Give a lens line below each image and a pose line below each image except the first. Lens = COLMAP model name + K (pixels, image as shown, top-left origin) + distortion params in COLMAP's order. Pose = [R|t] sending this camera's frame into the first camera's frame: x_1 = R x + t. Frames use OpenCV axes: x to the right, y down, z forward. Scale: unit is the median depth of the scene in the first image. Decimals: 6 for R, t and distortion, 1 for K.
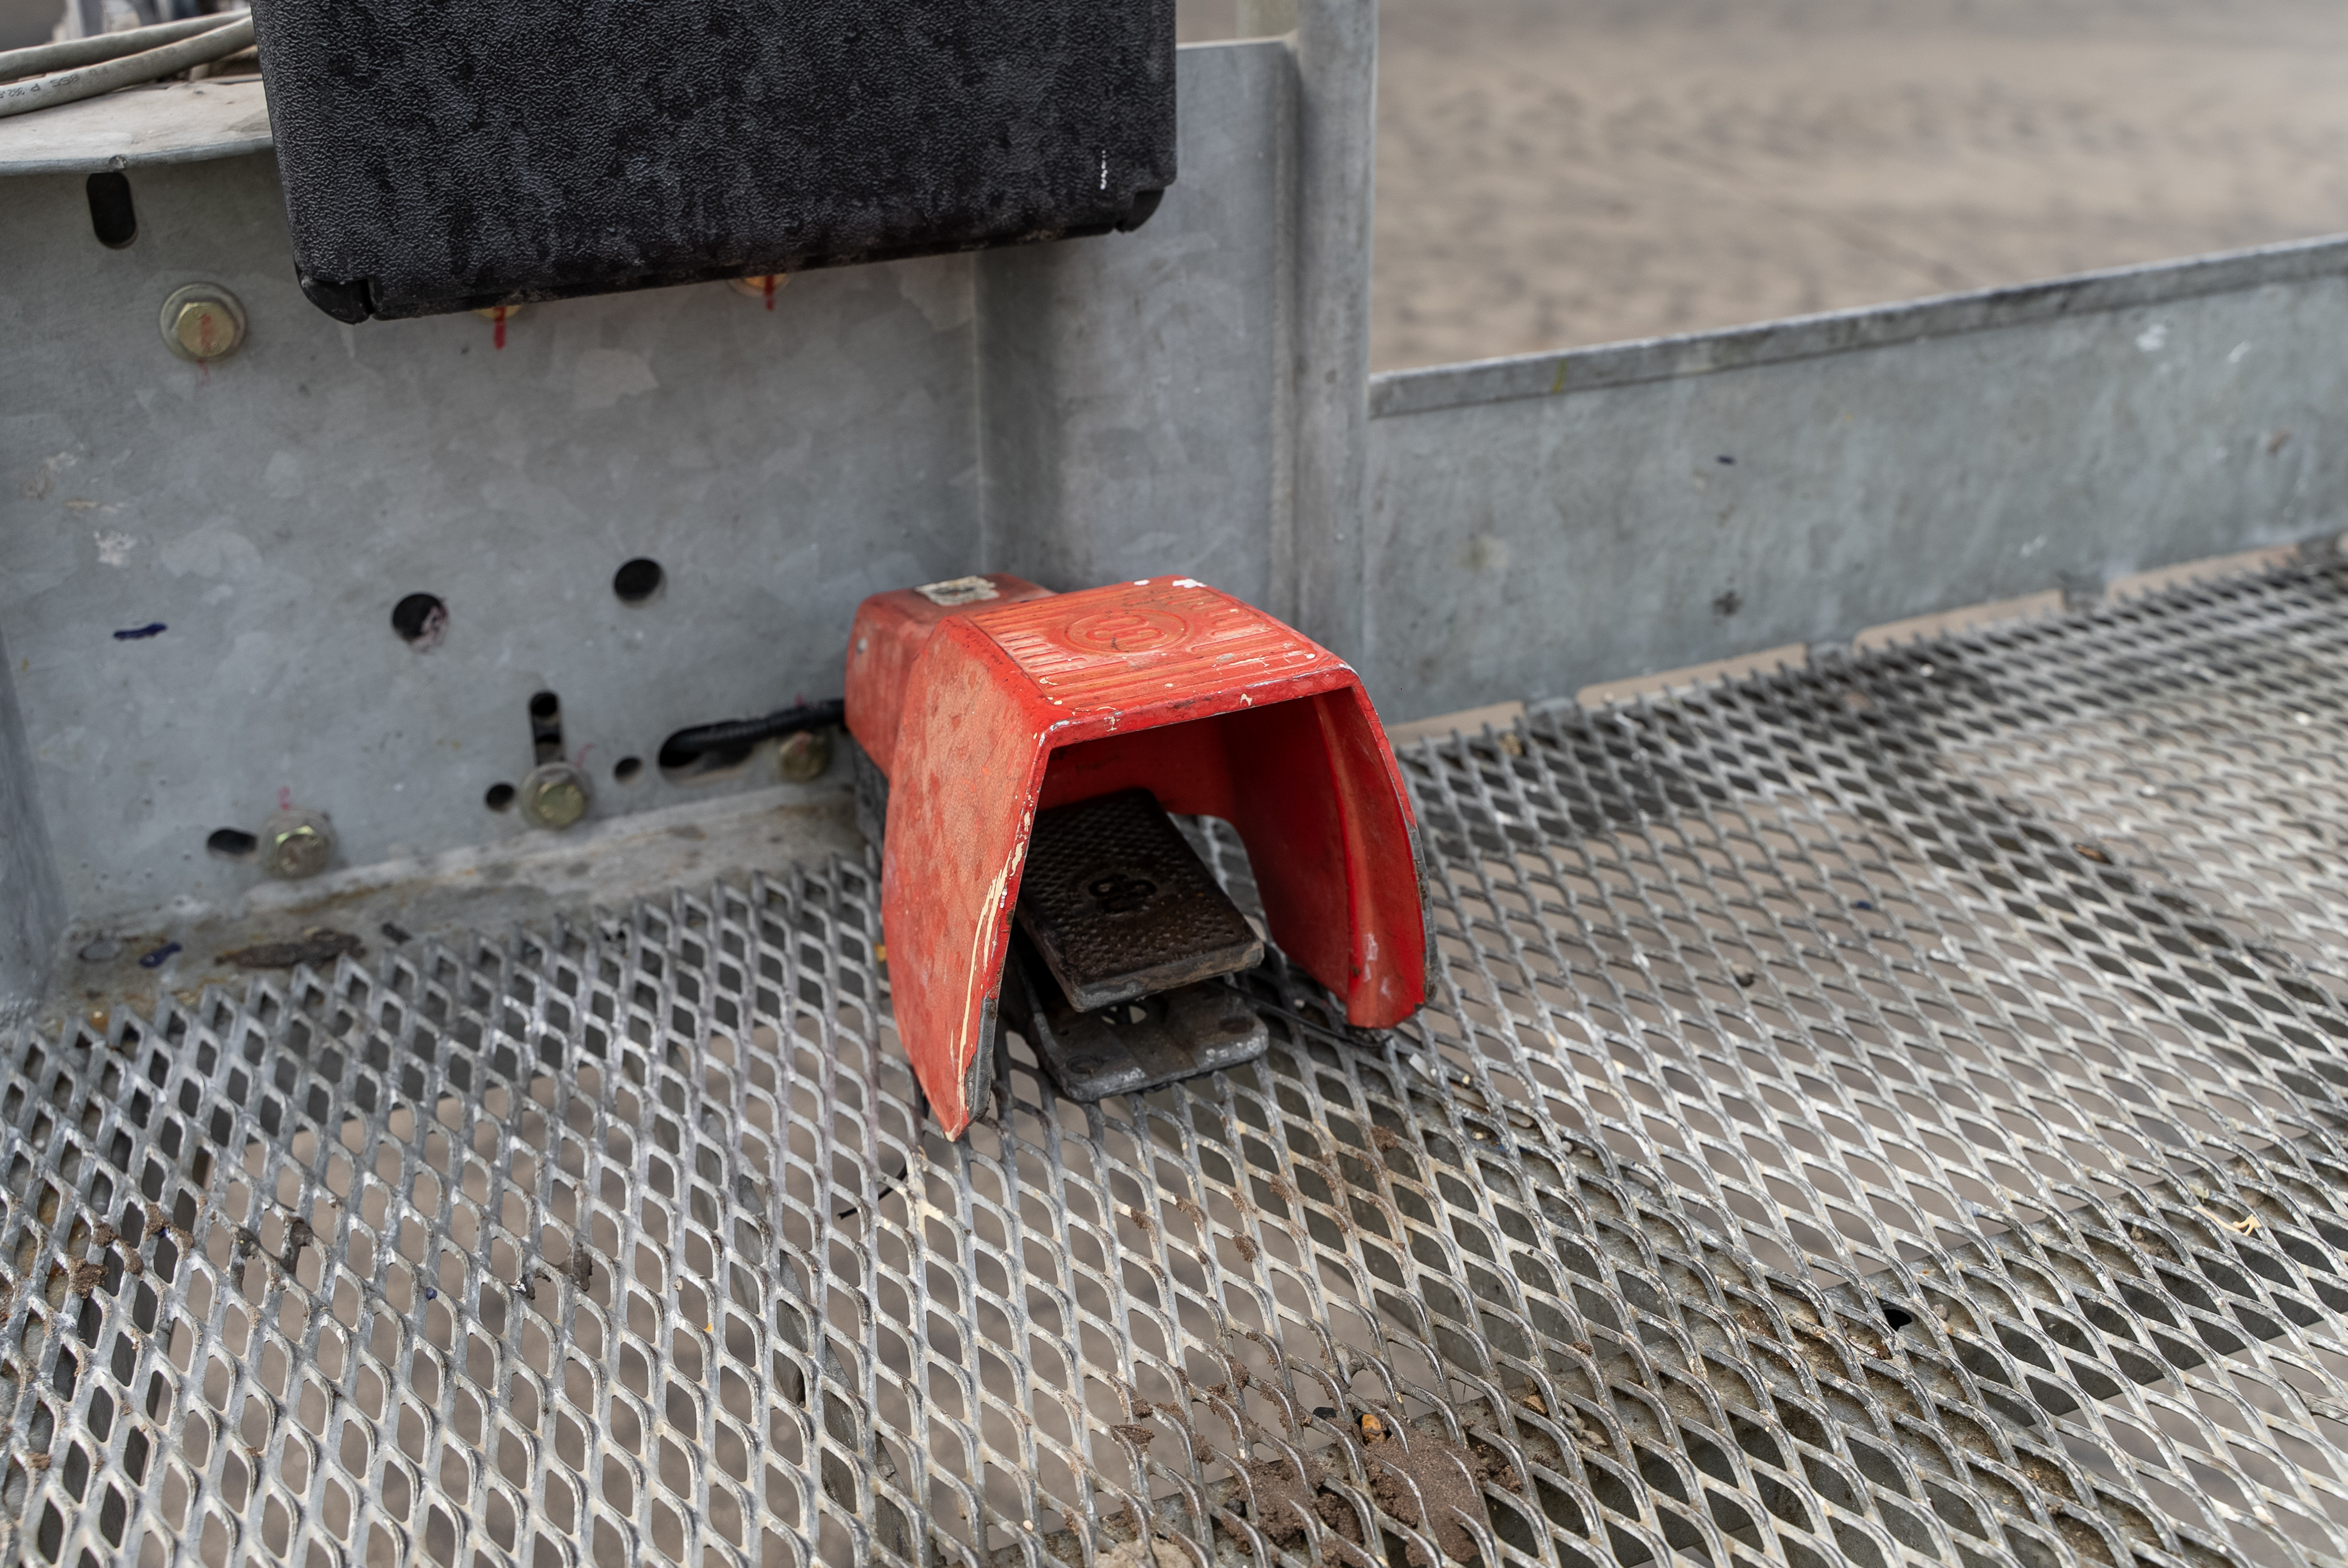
lens RADIAL K [[2620.5, 0, 1194.5], [0, 2620.5, 793.4], [0, 0, 1]] dist [-0.008186, 0.000000]
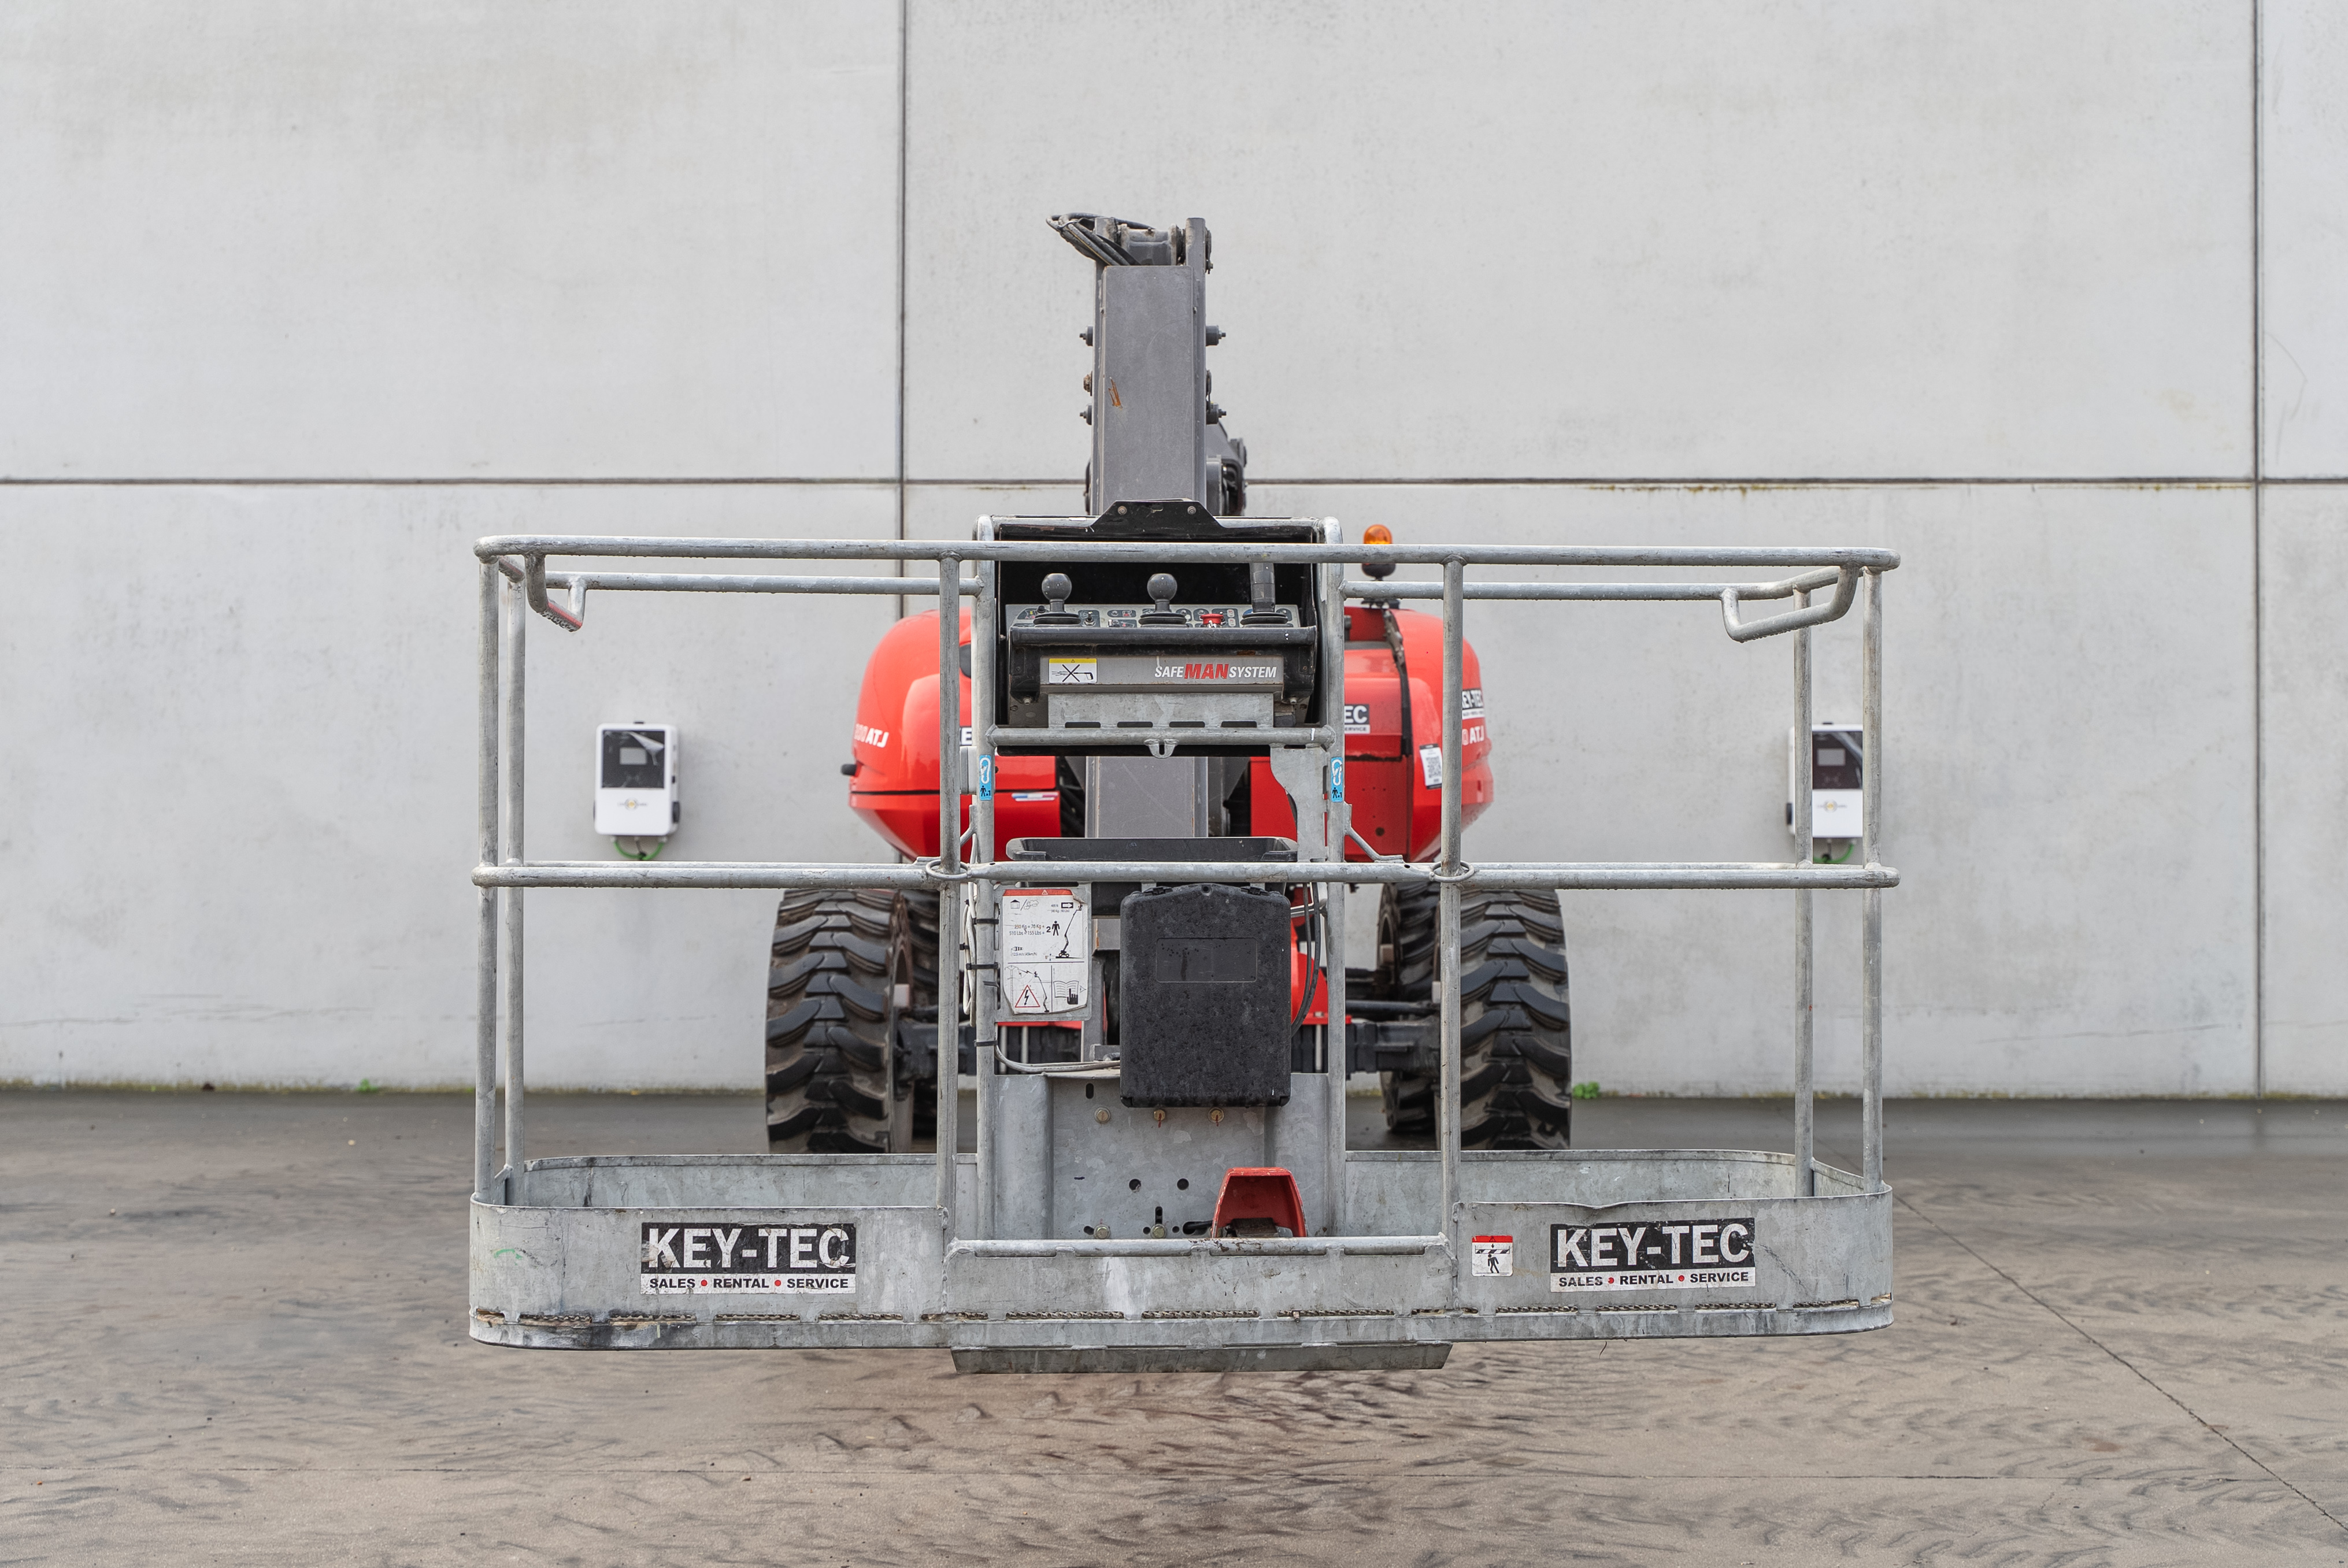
lens RADIAL K [[3392.3, 0, 1209.6], [0, 3392.3, 744.4], [0, 0, 1]] dist [0.000894, 0.000000]
pose [[0.942383, 0.001763, -0.334530, 1.834974], [-0.154301, 0.889553, -0.429984, 1.801120], [0.296824, 0.456828, 0.838572, -4.351355]]
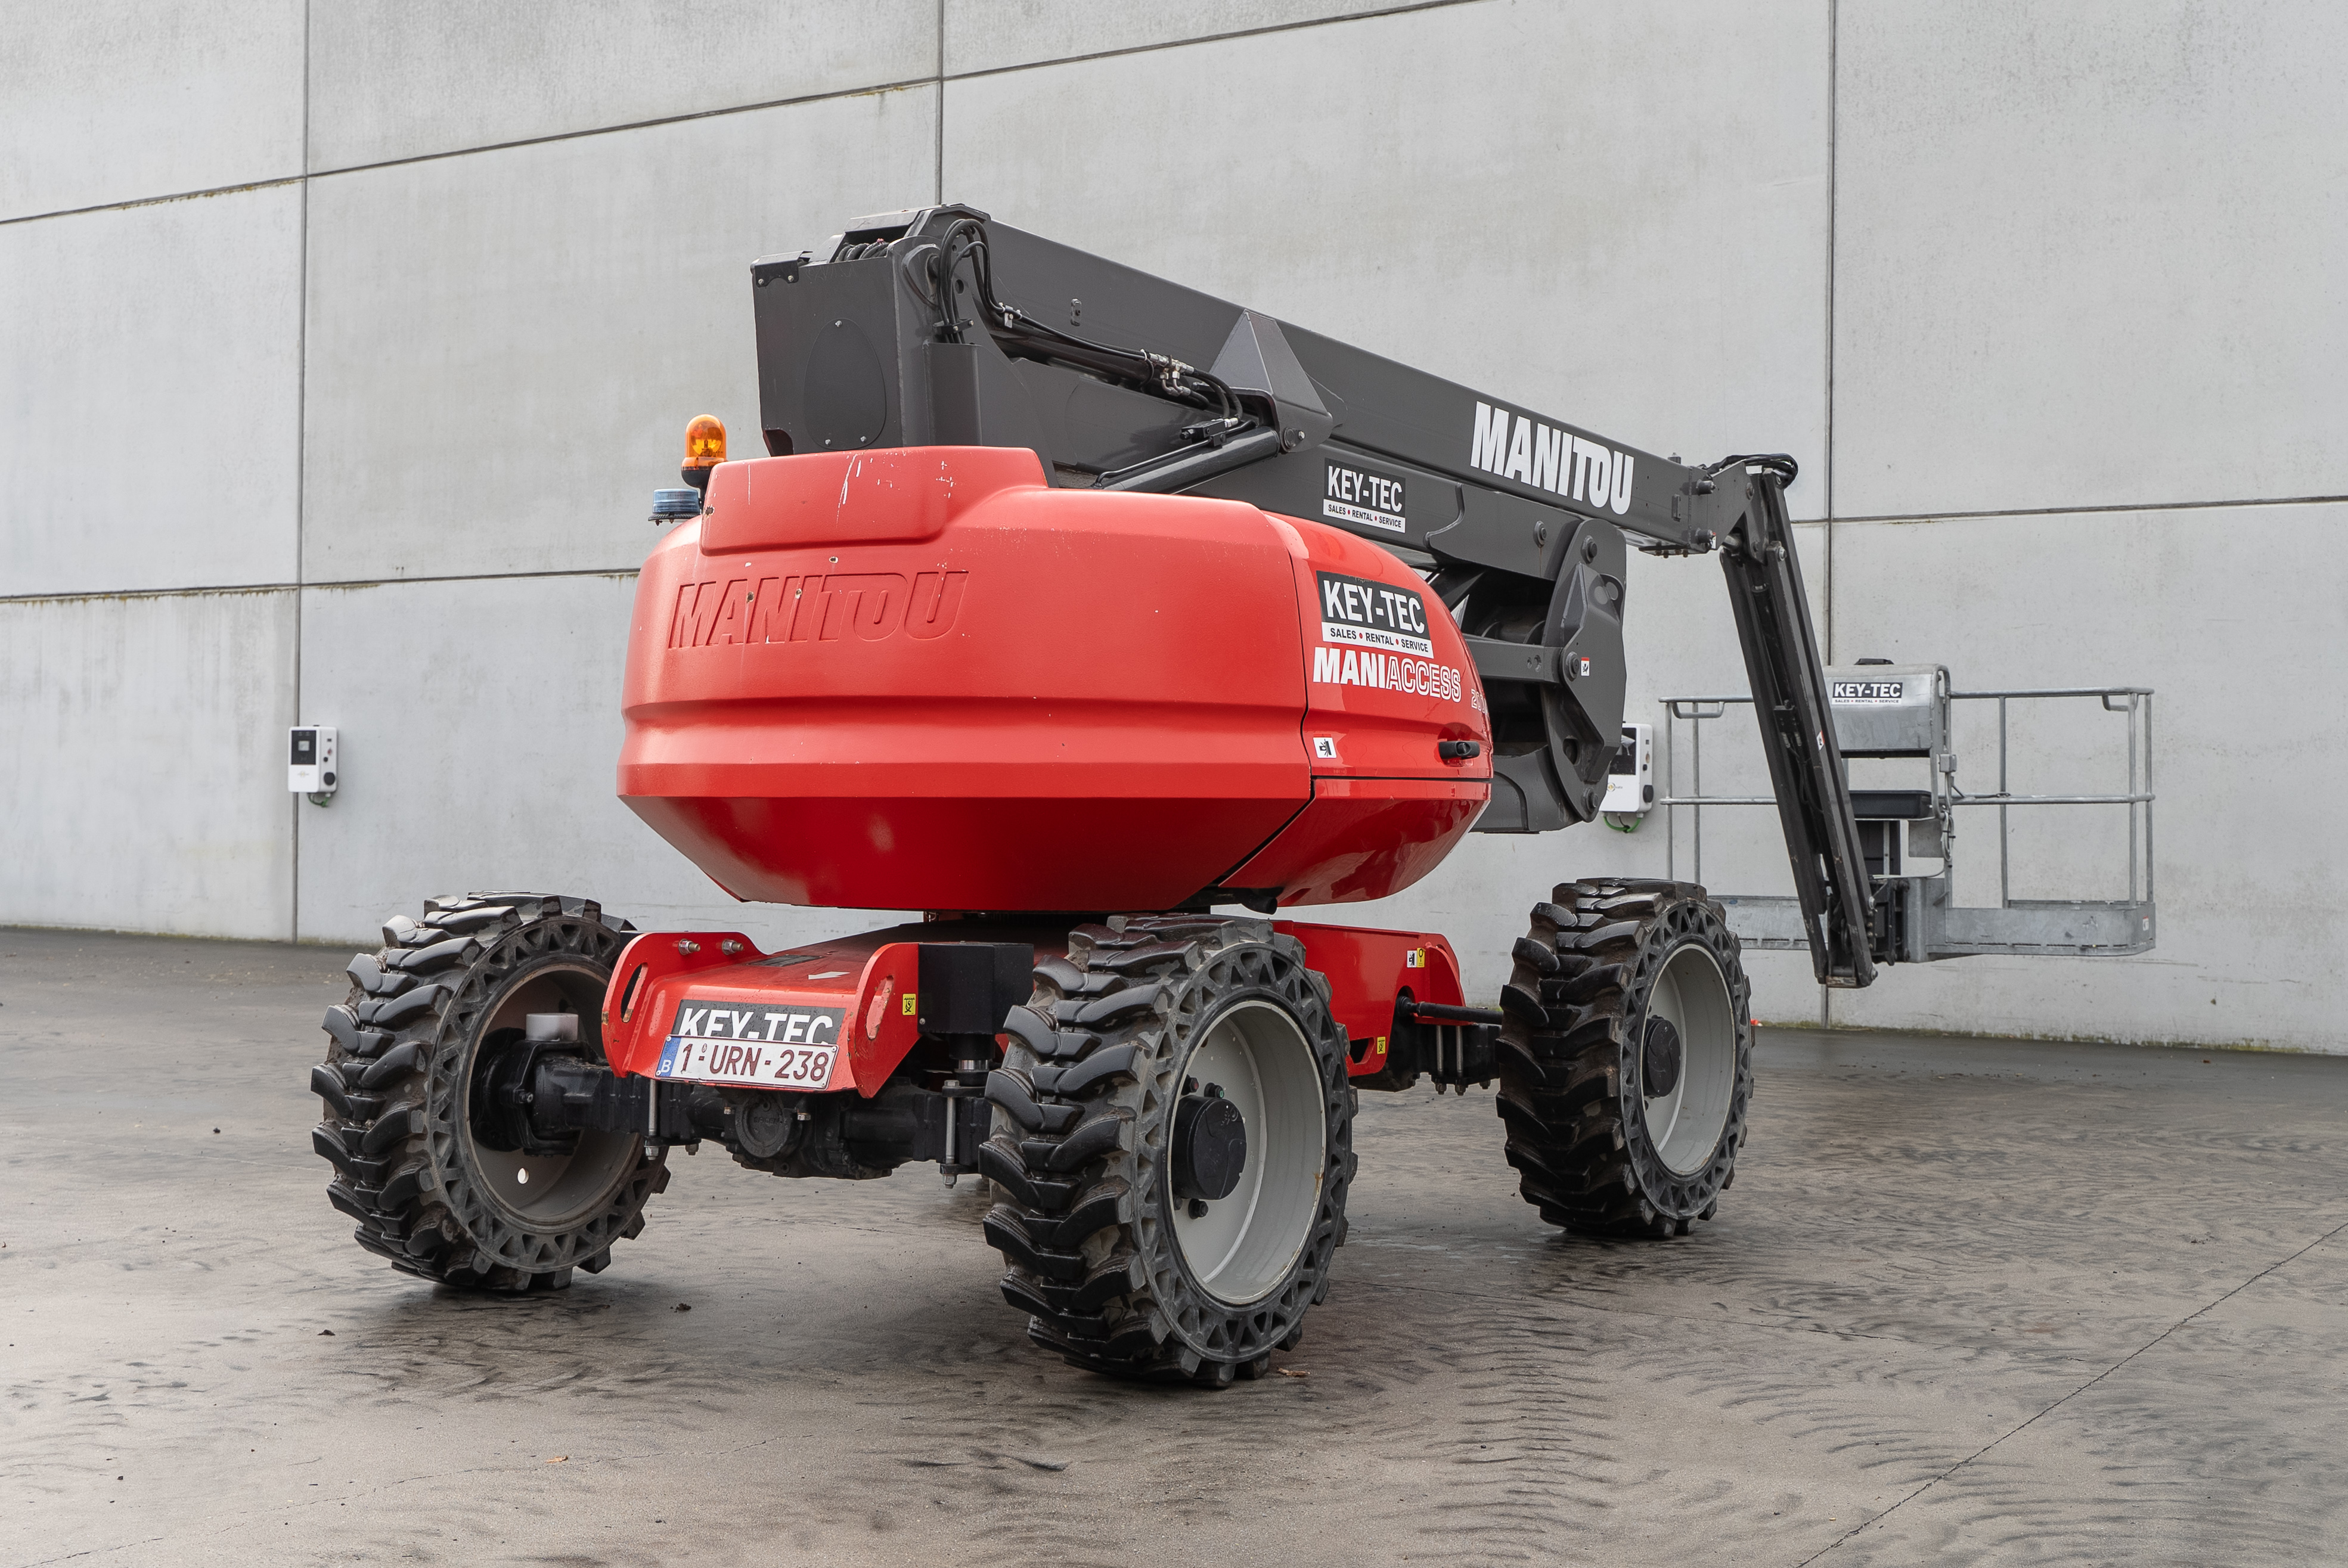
lens RADIAL K [[2934.3, 0, 1160.8], [0, 2934.3, 773.6], [0, 0, 1]] dist [-0.013009, 0.000000]
pose [[0.640828, 0.008155, -0.767641, 5.429340], [-0.349148, 0.893636, -0.281976, 1.350554], [0.683692, 0.448719, 0.575514, -3.467388]]
